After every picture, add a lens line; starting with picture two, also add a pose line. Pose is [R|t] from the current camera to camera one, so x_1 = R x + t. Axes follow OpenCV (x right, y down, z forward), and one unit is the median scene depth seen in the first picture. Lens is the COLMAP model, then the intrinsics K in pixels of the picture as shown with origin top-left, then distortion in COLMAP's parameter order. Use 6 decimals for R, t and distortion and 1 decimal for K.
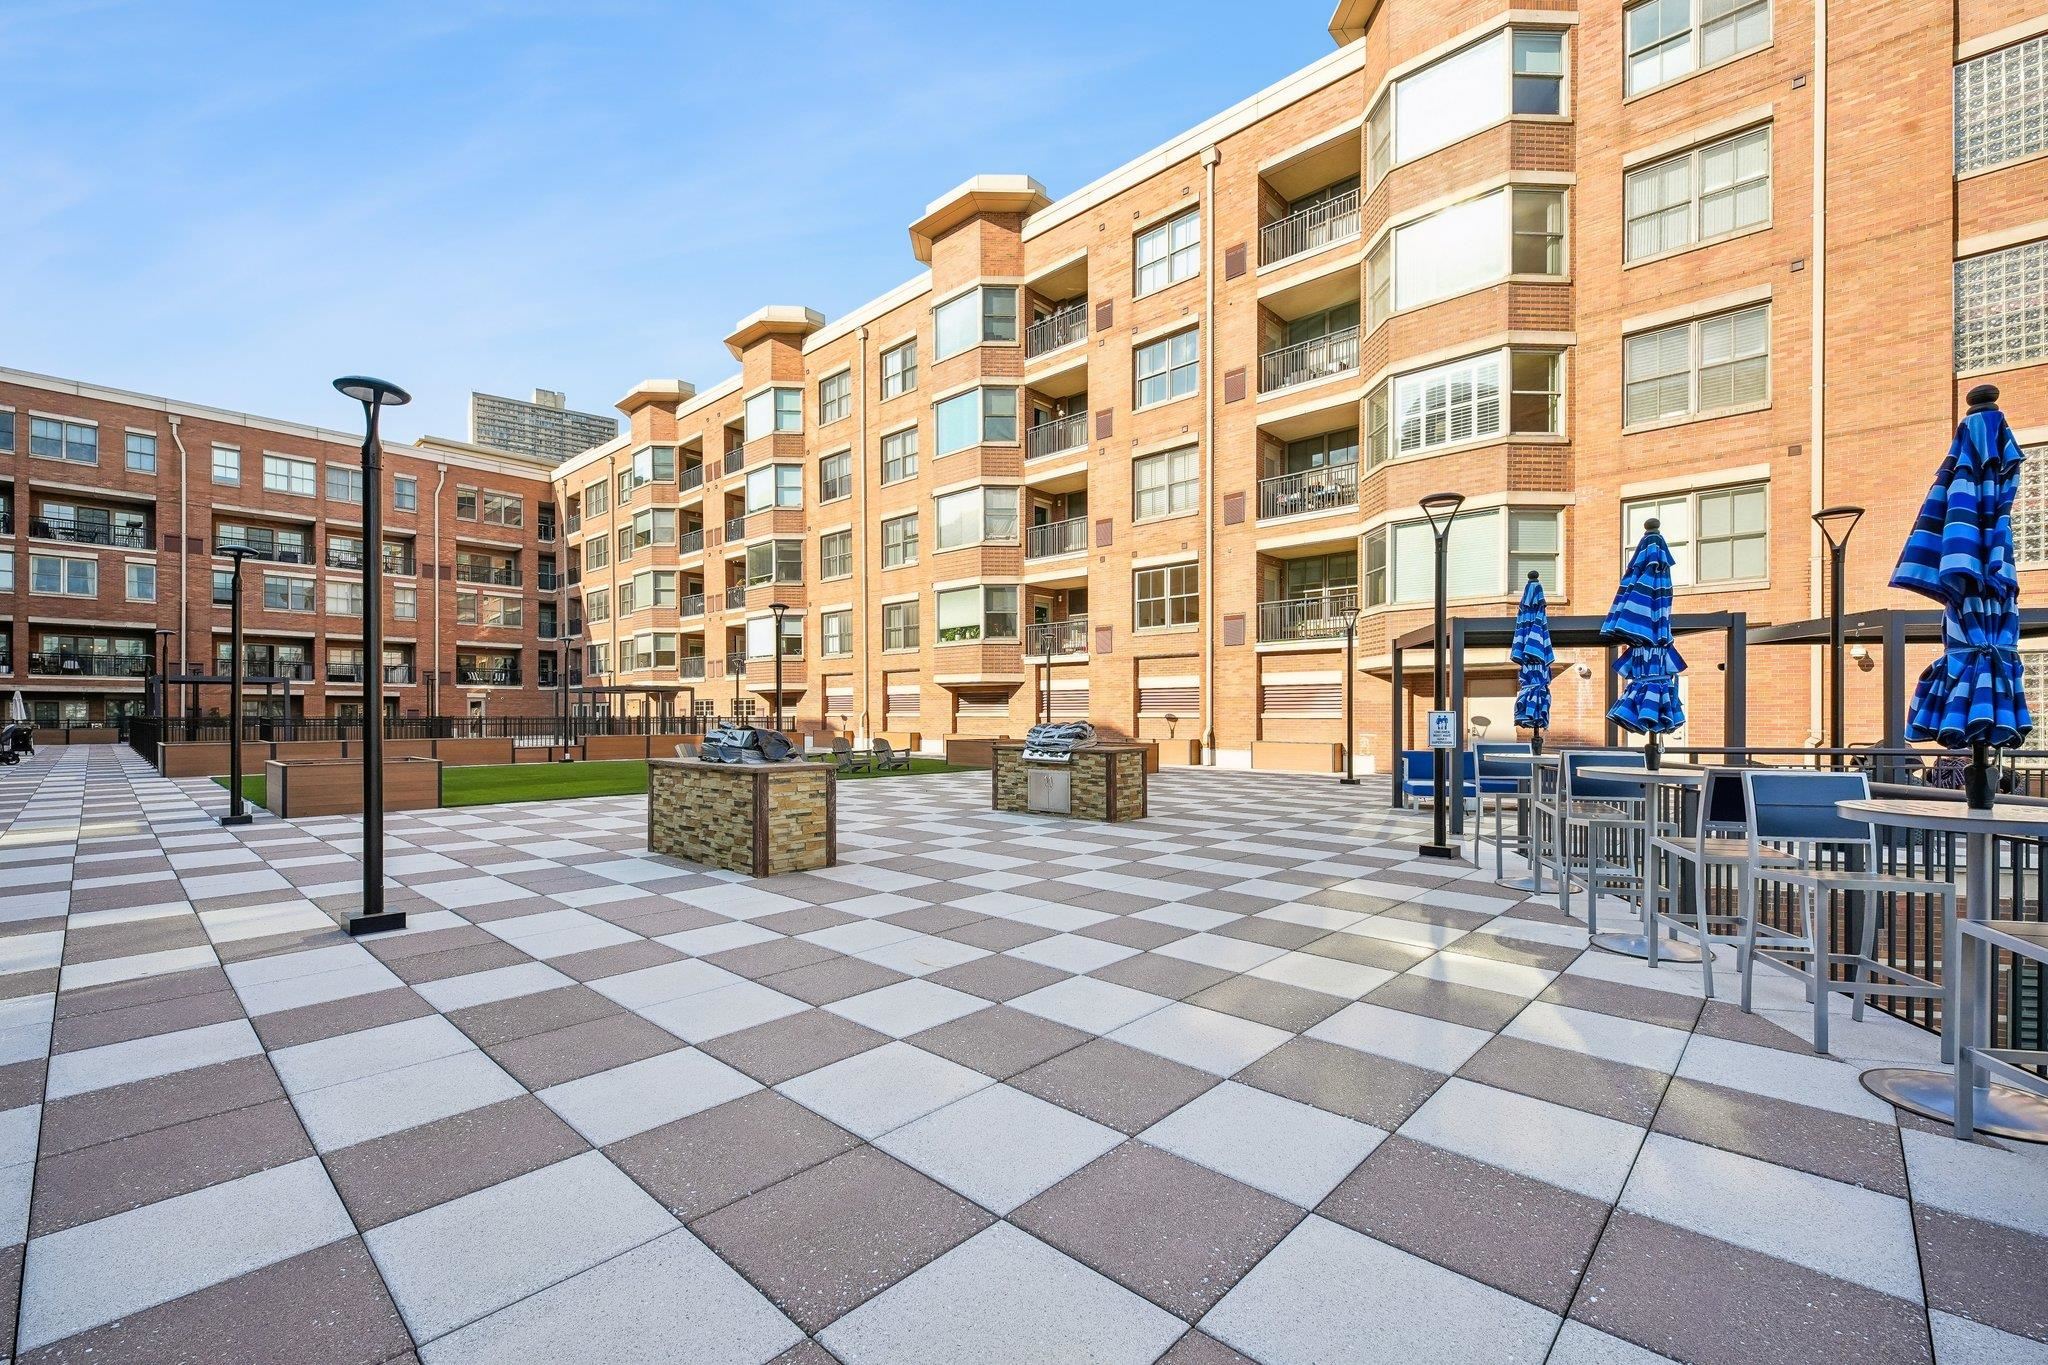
lens RADIAL K [[845.5, 0, 1025.9], [0, 845.5, 715.3], [0, 0, 1]] dist [0.057039, -0.026367]
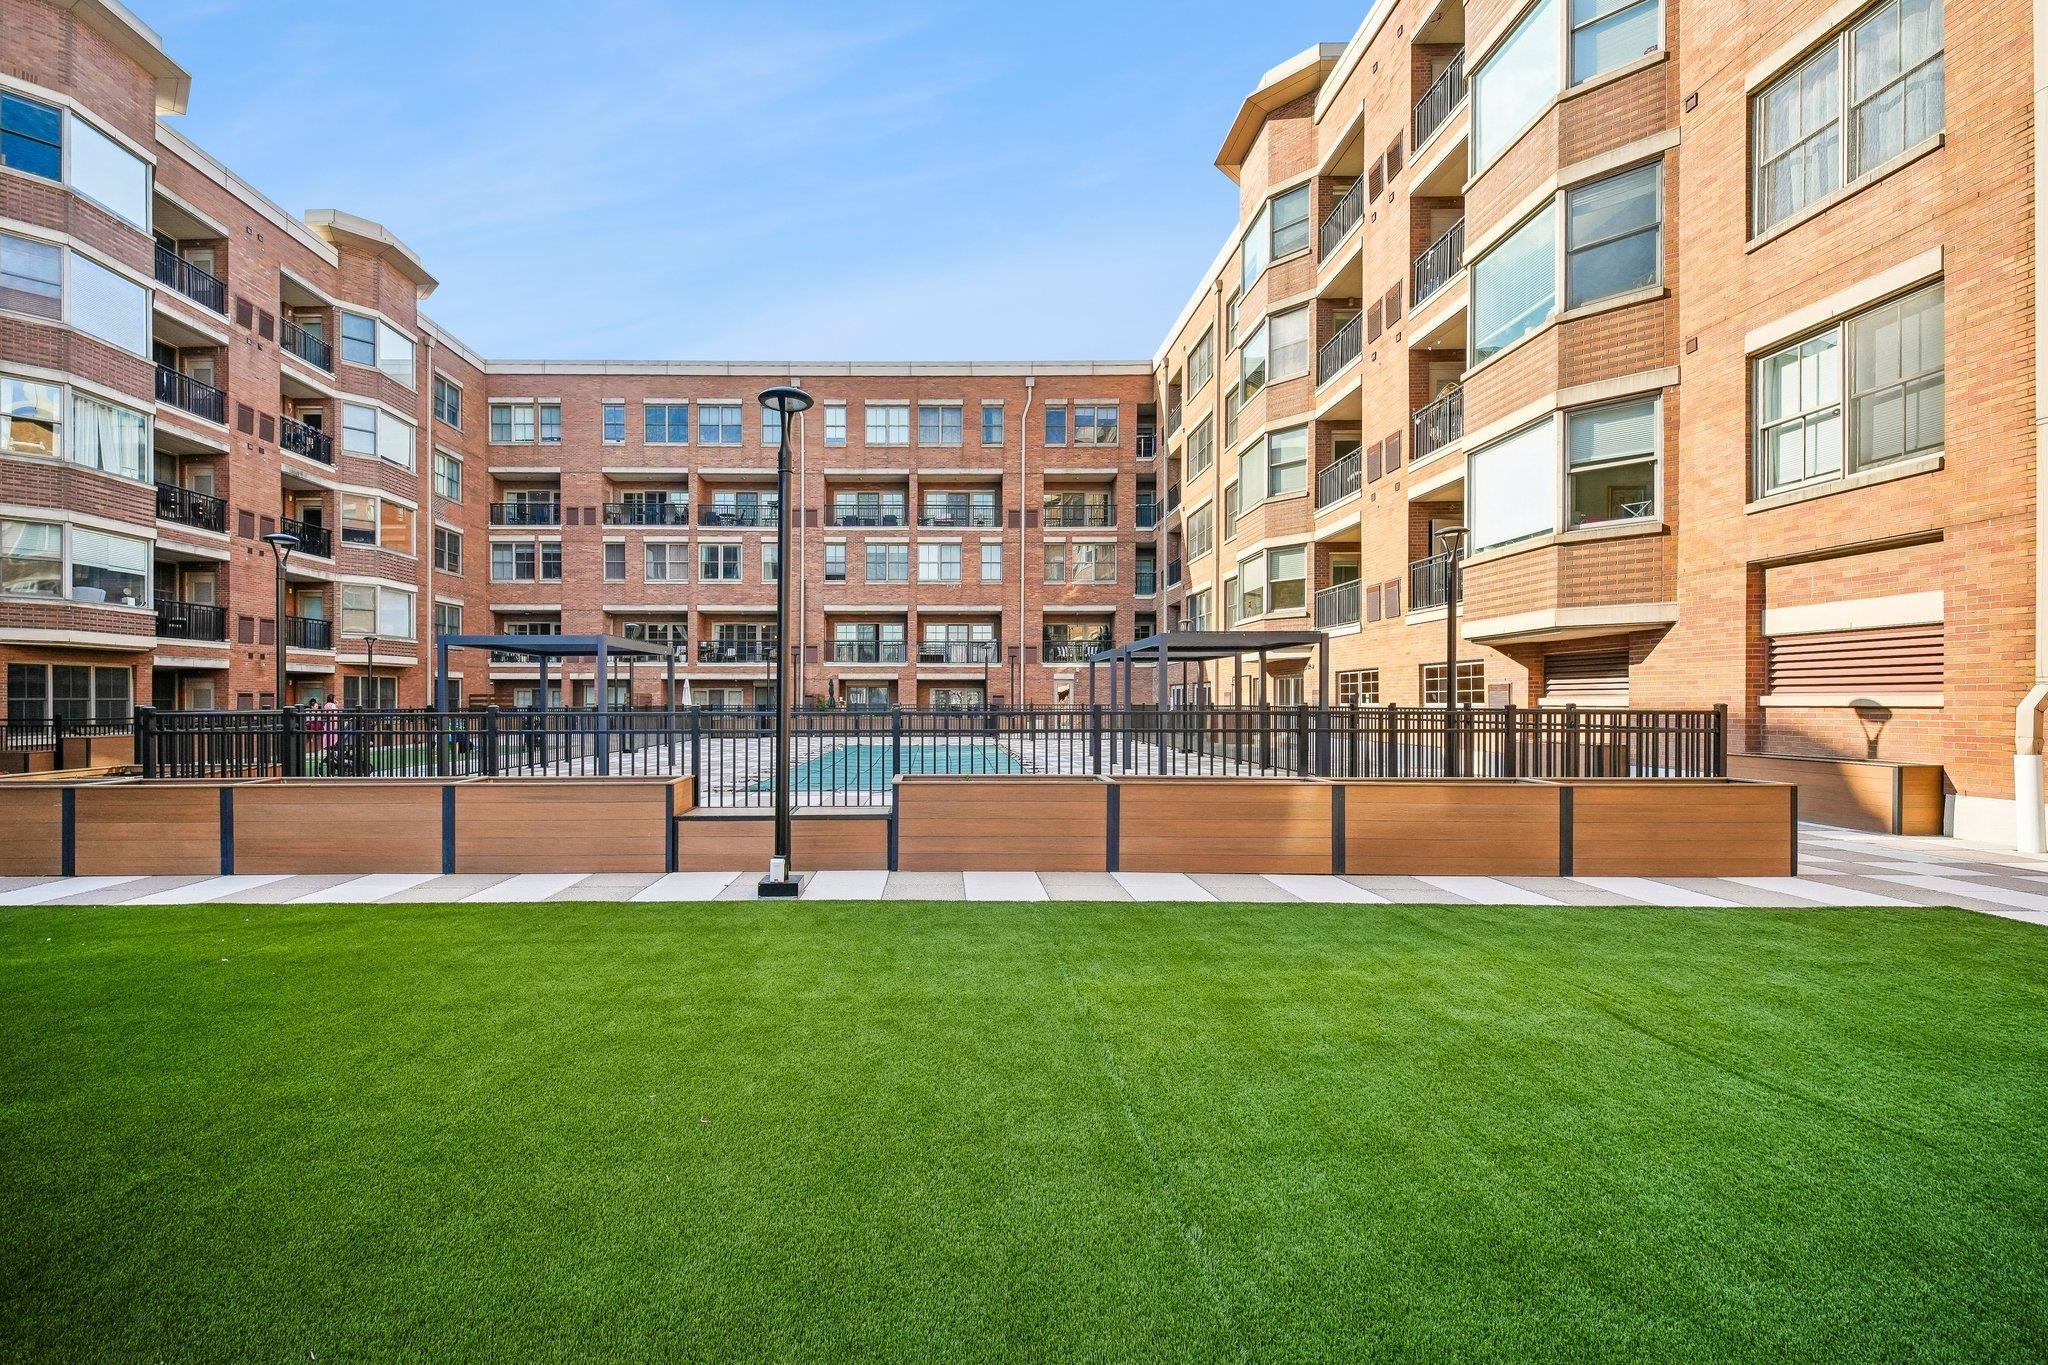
lens RADIAL K [[974.4, 0, 963.4], [0, 974.4, 717.6], [0, 0, 1]] dist [0.030139, -0.016396]
pose [[0.727484, 0.010236, -0.686048, -0.123866], [-0.000078, 0.999890, 0.014836, 0.000336], [0.686124, -0.010740, 0.727405, 0.342435]]
